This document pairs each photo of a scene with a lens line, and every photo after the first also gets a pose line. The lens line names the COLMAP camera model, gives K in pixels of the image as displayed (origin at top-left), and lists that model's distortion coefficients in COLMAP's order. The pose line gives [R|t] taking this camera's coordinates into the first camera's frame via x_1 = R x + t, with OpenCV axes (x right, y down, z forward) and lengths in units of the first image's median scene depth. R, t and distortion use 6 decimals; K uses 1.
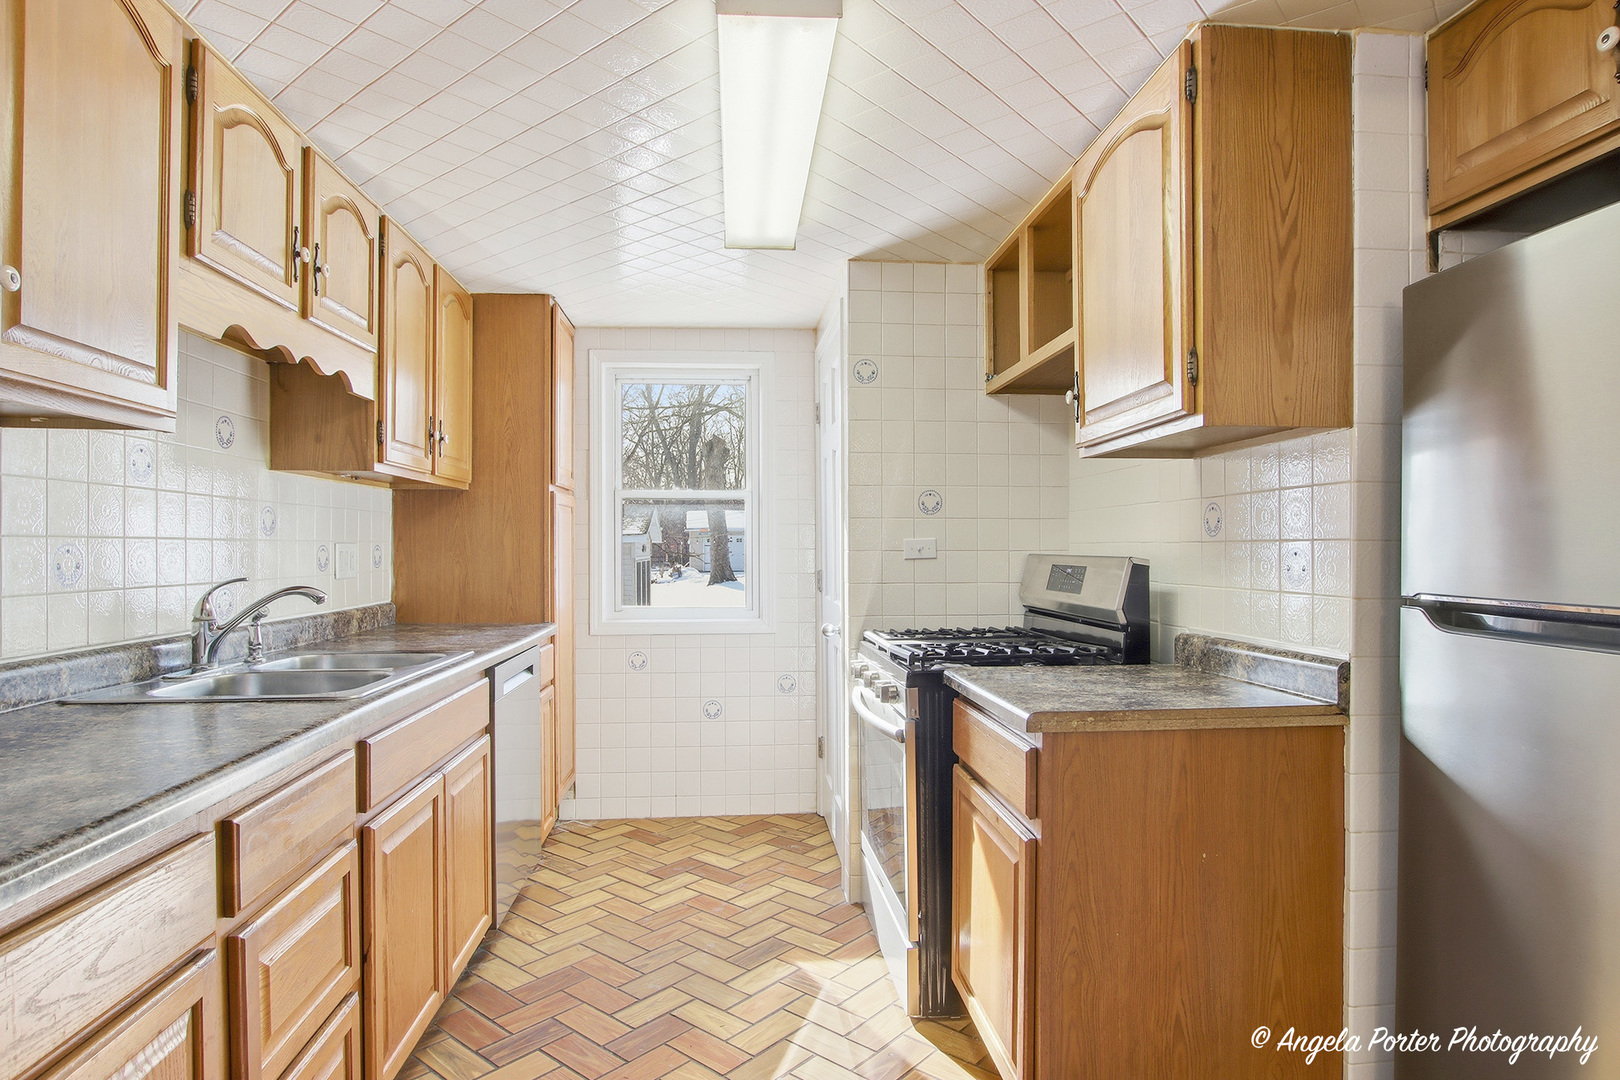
lens RADIAL K [[897.7, 0, 807.3], [0, 897.7, 544.1], [0, 0, 1]] dist [-0.006322, -0.001448]
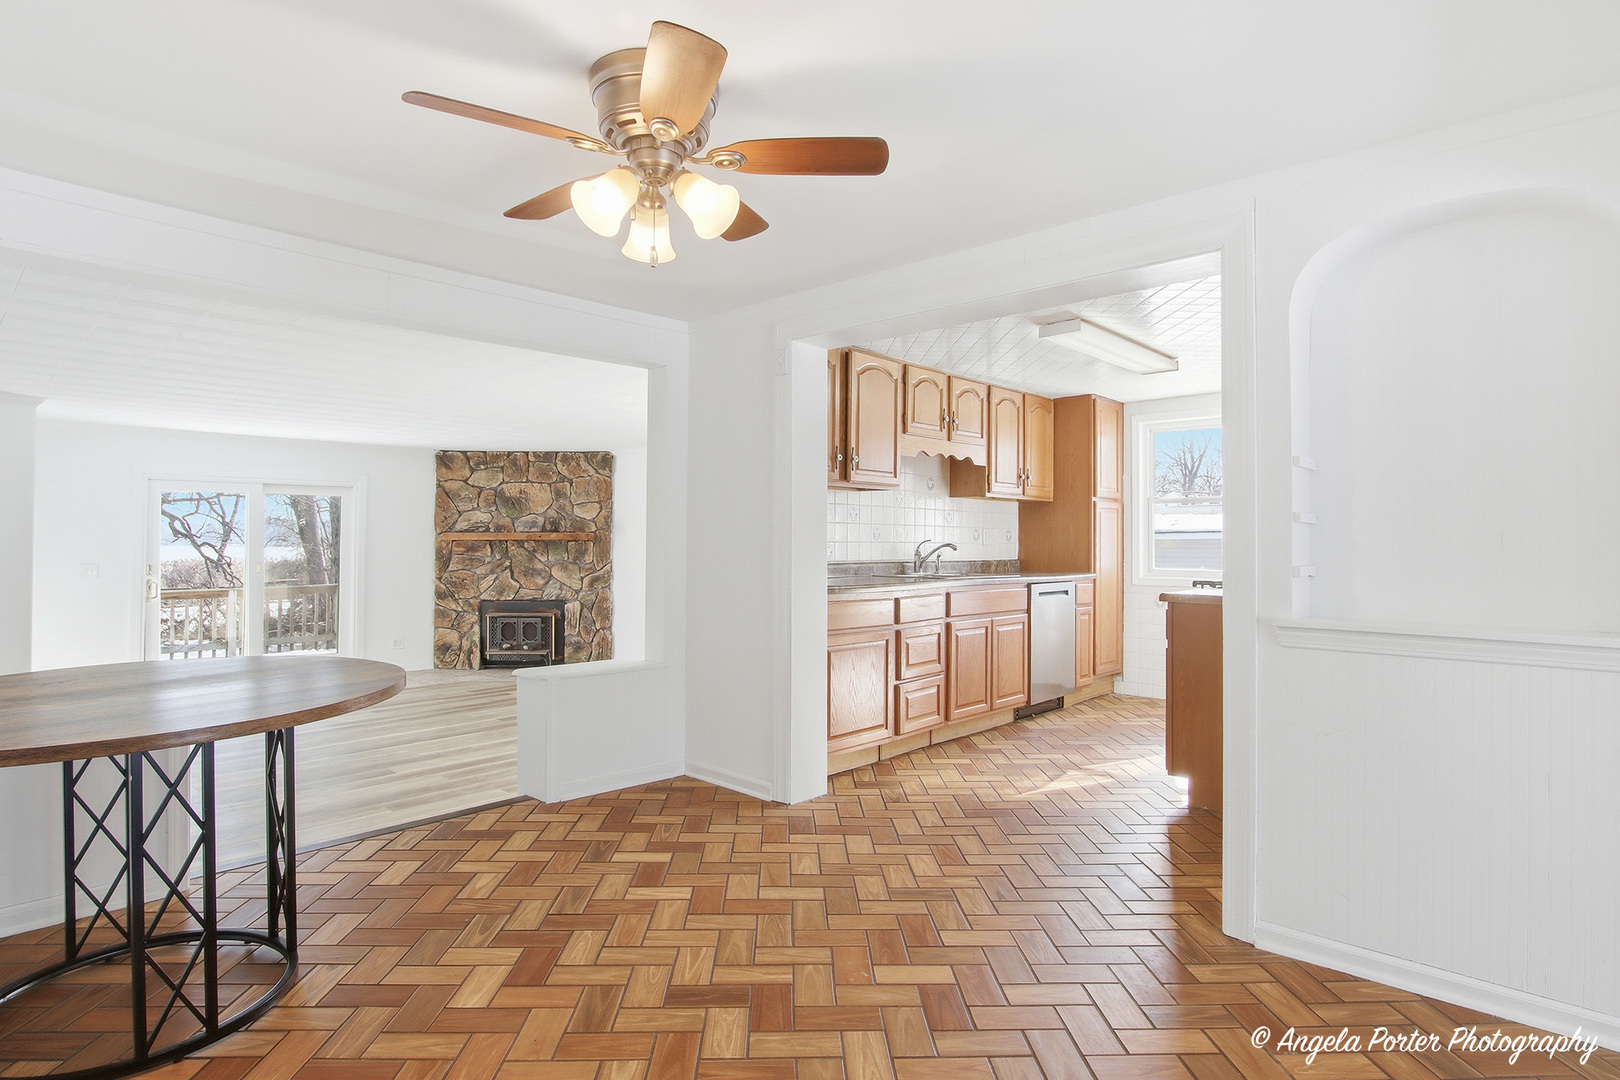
lens RADIAL K [[840.9, 0, 827.6], [0, 840.9, 520.2], [0, 0, 1]] dist [-0.026051, 0.002815]
pose [[0.675976, -0.011445, -0.736835, 0.831892], [-0.005807, 0.999766, -0.020856, 0.027069], [0.736901, 0.018377, 0.675751, -0.758630]]
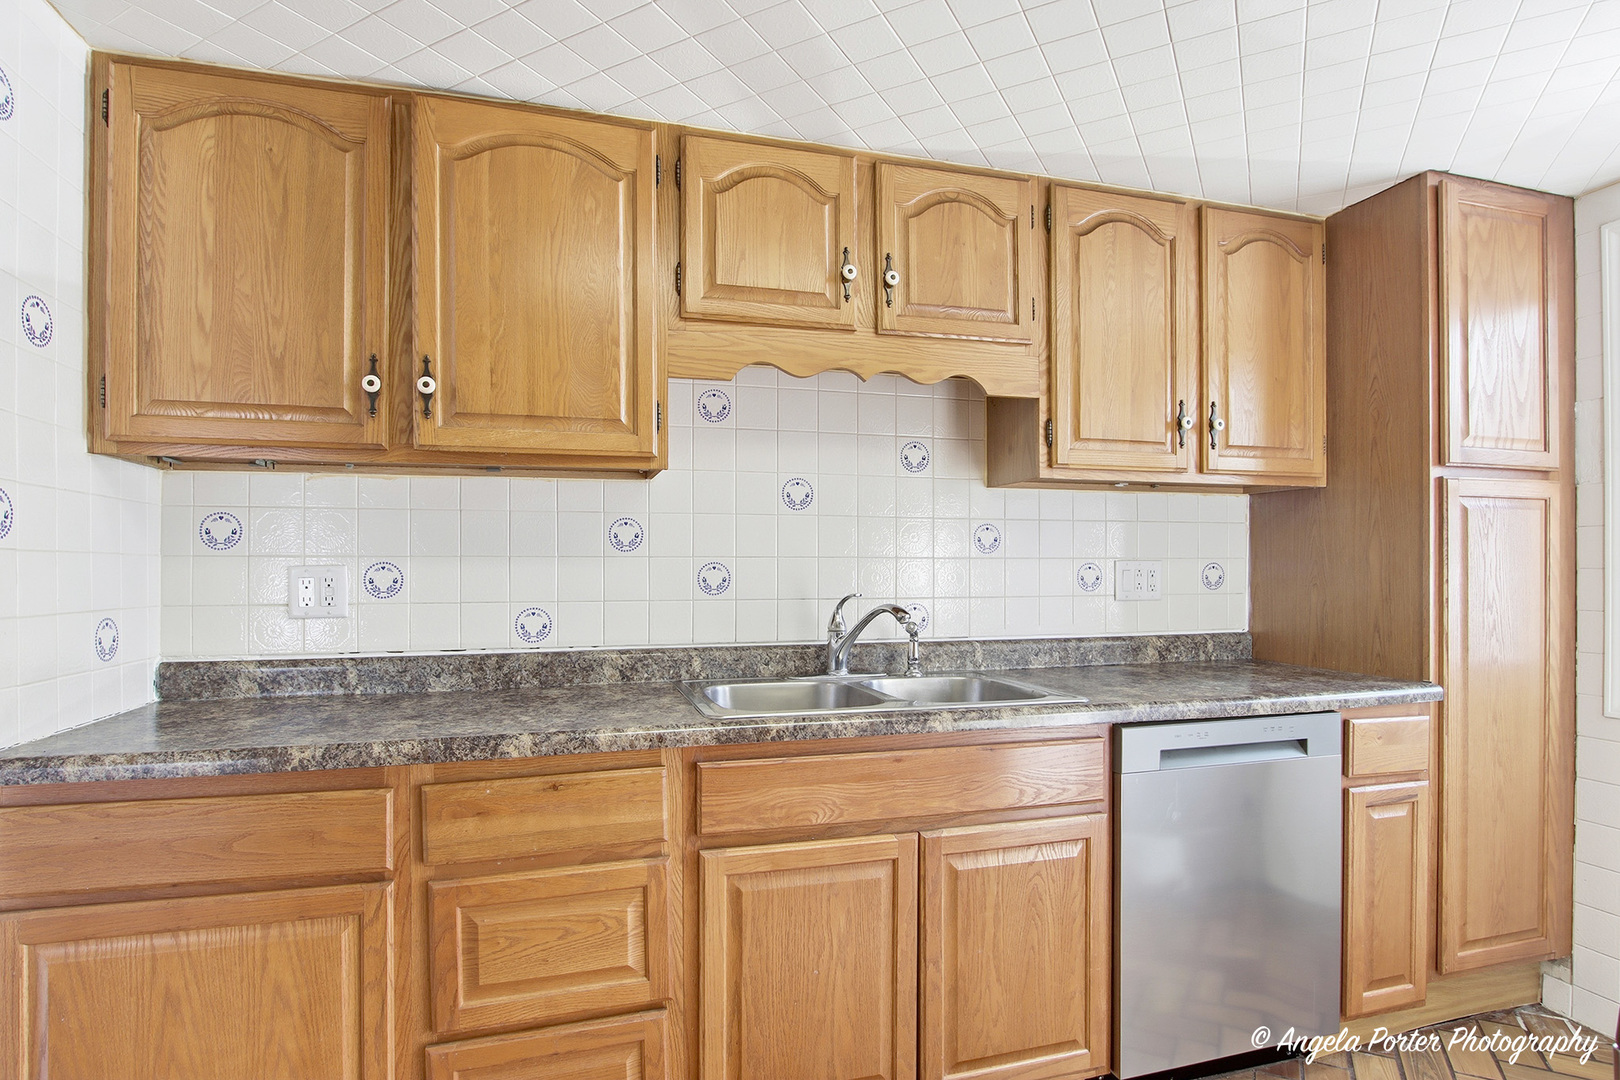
lens RADIAL K [[840.9, 0, 809.4], [0, 840.9, 568.3], [0, 0, 1]] dist [-0.026051, 0.002815]
pose [[0.202154, 0.000547, -0.979354, 0.275682], [0.004960, 0.999986, 0.001582, 0.004120], [0.979341, -0.005177, 0.202149, 0.608442]]
